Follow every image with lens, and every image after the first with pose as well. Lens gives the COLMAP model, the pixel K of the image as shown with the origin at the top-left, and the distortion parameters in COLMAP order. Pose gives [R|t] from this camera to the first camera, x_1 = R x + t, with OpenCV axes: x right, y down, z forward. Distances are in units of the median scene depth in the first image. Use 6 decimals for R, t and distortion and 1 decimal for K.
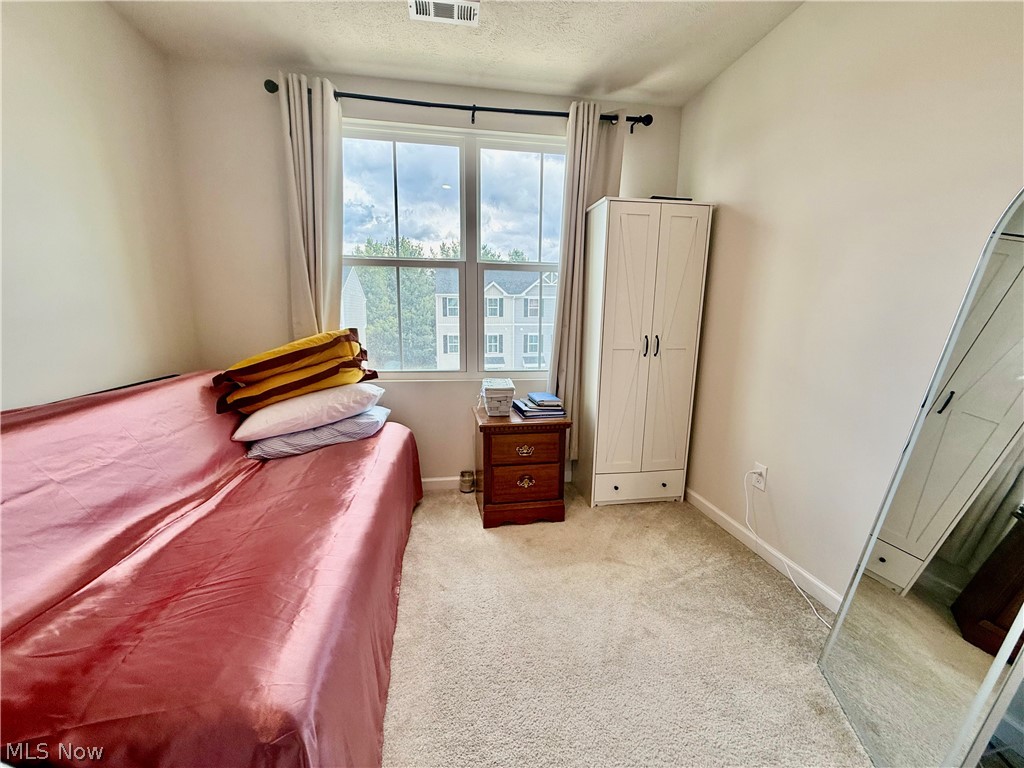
lens RADIAL K [[409.0, 0, 511.0], [0, 409.0, 384.9], [0, 0, 1]] dist [0.000524, -0.000233]
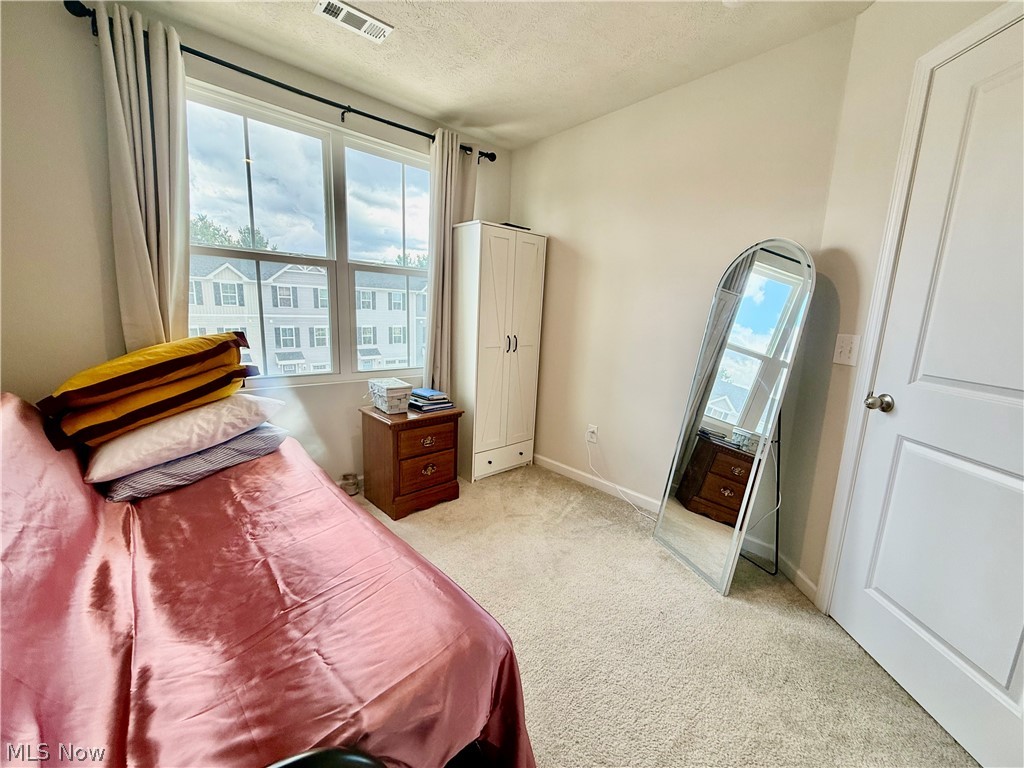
lens RADIAL K [[409.0, 0, 511.0], [0, 409.0, 384.9], [0, 0, 1]] dist [0.000524, -0.000233]
pose [[0.839067, -0.076150, 0.538672, -0.341869], [0.065798, 0.997091, 0.038464, -0.018609], [-0.540035, 0.003170, 0.841637, -0.048510]]
